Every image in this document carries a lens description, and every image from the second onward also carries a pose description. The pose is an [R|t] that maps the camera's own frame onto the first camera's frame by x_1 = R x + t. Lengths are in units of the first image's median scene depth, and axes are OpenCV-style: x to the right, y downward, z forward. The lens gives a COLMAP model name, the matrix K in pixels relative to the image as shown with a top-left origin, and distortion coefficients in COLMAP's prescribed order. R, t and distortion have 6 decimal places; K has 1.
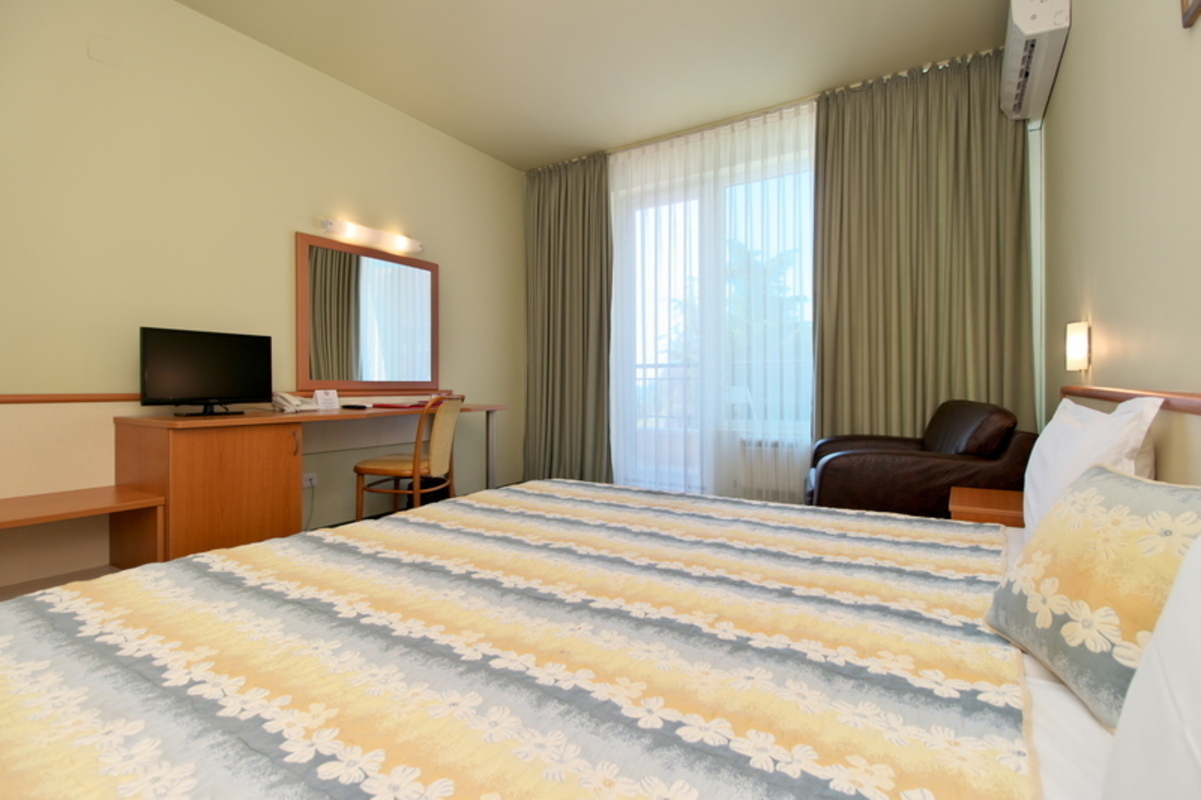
lens RADIAL K [[550.2, 0, 595.8], [0, 550.2, 384.4], [0, 0, 1]] dist [0.000839, -0.000222]
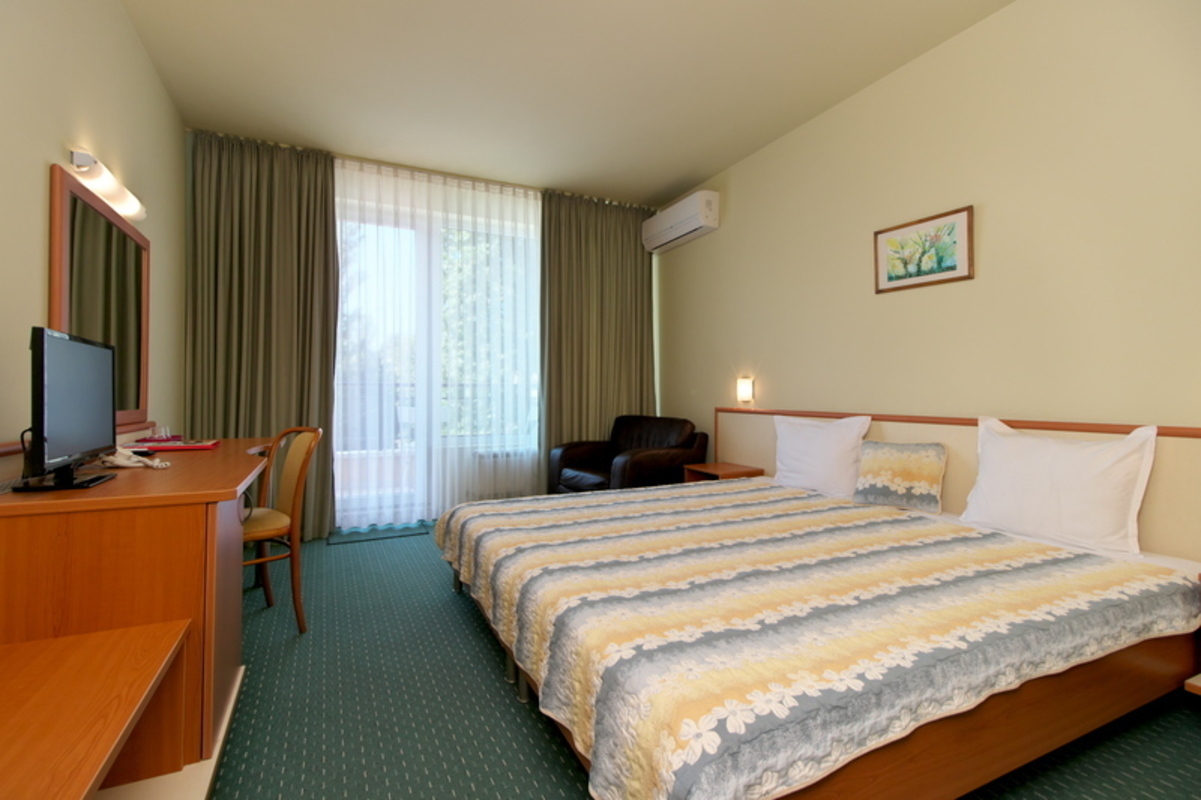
lens RADIAL K [[550.2, 0, 595.8], [0, 550.2, 384.4], [0, 0, 1]] dist [0.000839, -0.000222]
pose [[0.535490, 0.017285, 0.844365, -0.617203], [0.002858, 0.999748, -0.022278, -0.021009], [-0.844537, 0.014343, 0.535306, 0.173807]]
